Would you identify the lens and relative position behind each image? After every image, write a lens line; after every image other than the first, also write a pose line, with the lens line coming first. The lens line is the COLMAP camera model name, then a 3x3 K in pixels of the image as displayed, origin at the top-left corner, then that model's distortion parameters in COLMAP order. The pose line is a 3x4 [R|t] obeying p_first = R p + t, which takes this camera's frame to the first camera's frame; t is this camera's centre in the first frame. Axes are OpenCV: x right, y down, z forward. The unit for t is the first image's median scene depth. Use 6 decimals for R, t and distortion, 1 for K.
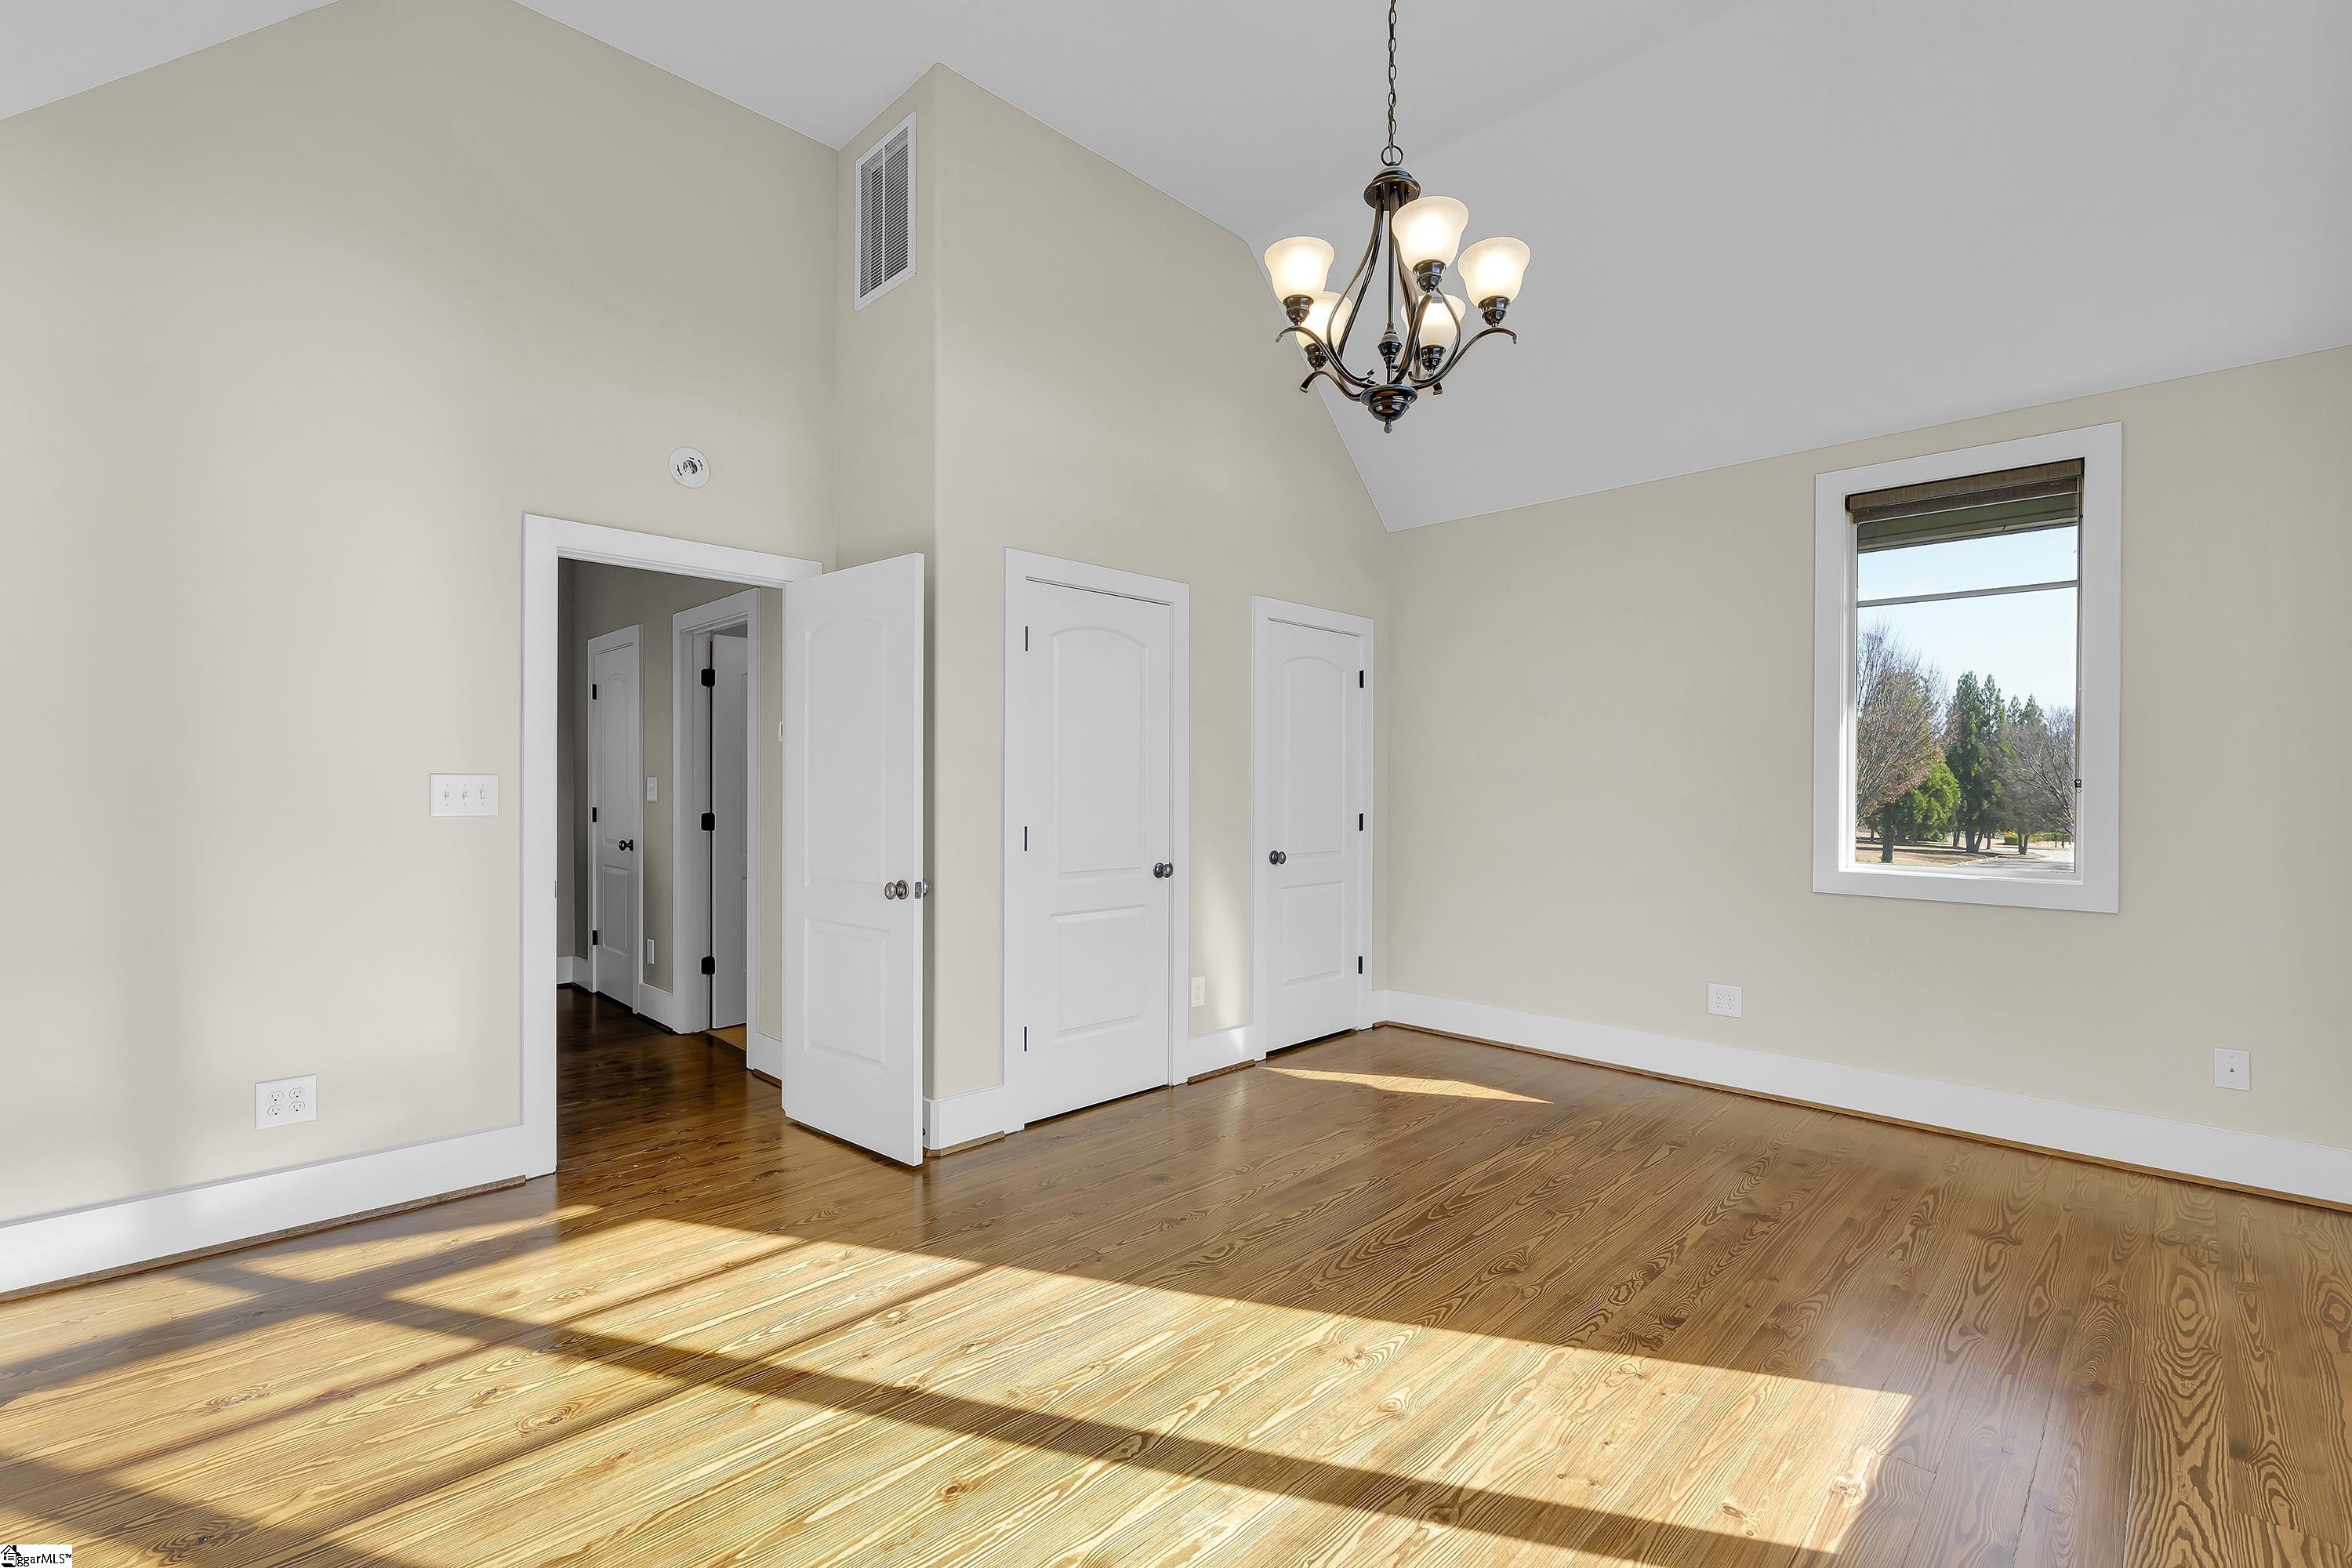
lens RADIAL K [[1024.5, 0, 1175.8], [0, 1024.5, 774.5], [0, 0, 1]] dist [0.003574, 0.000285]
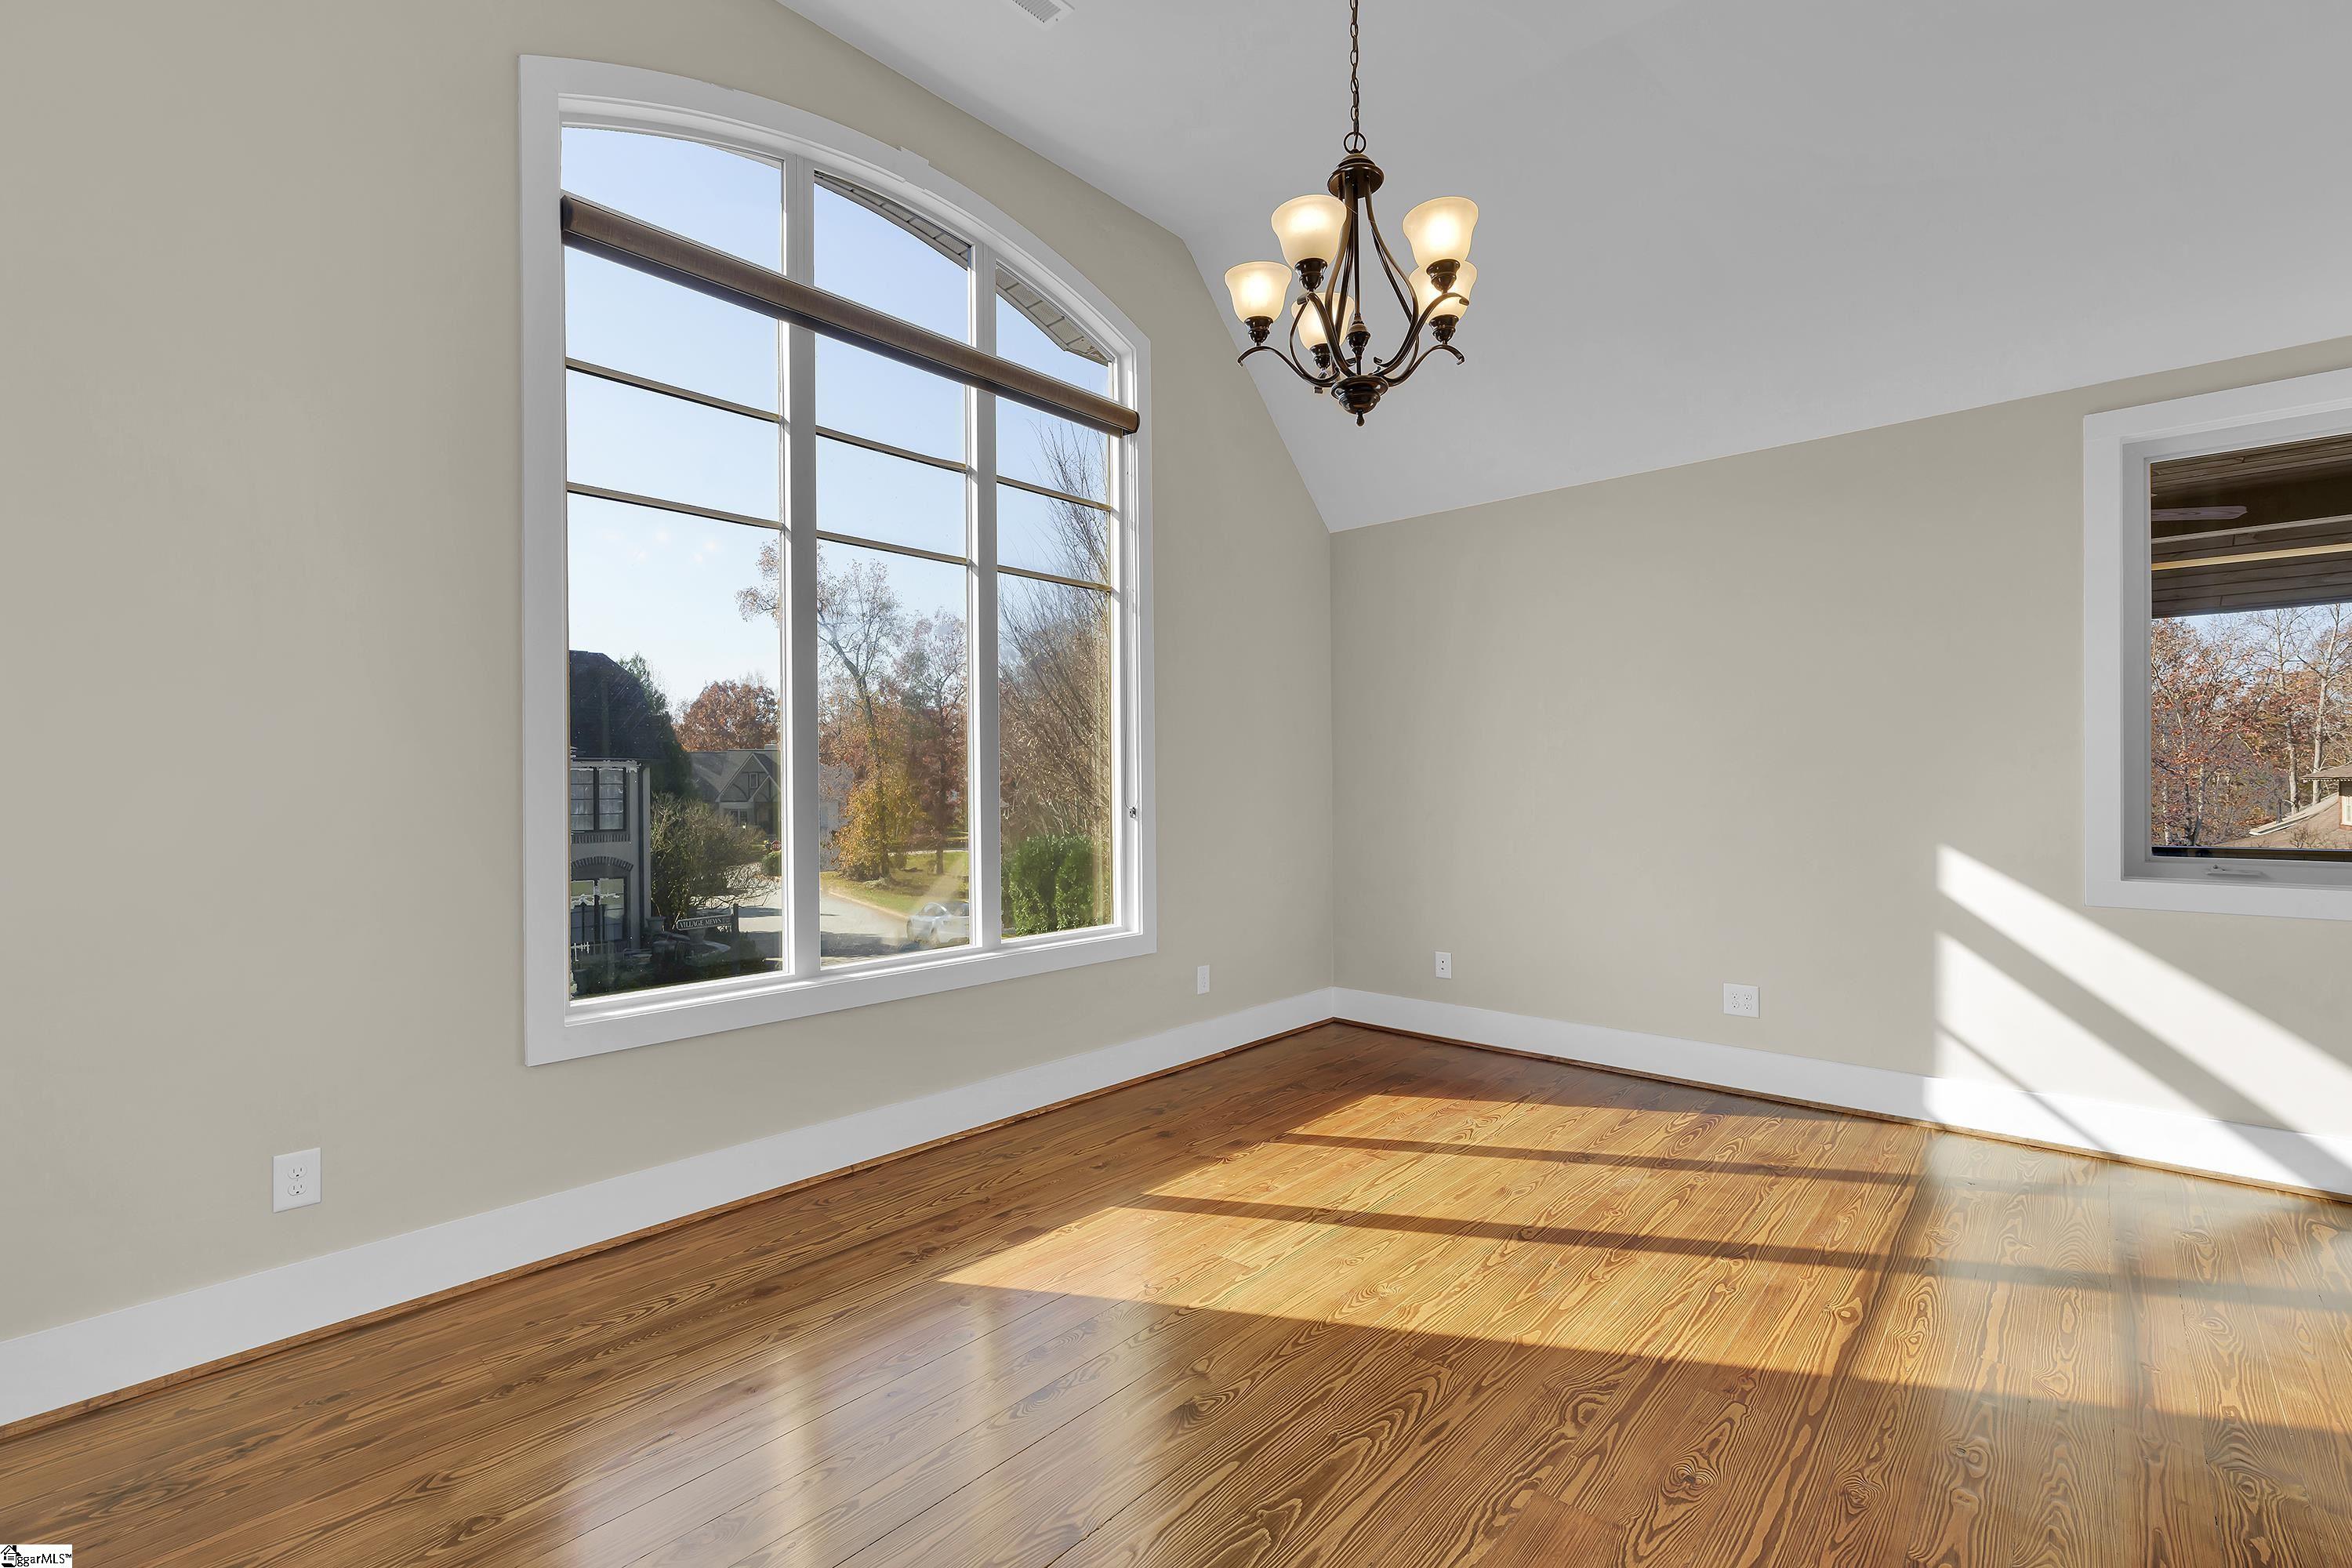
lens RADIAL K [[1024.5, 0, 1175.1], [0, 1024.5, 778.8], [0, 0, 1]] dist [0.003574, 0.000285]
pose [[-0.998731, -0.002150, -0.050315, 0.434485], [-0.001554, 0.999928, -0.011888, 0.014109], [0.050337, -0.011795, -0.998663, 1.981983]]
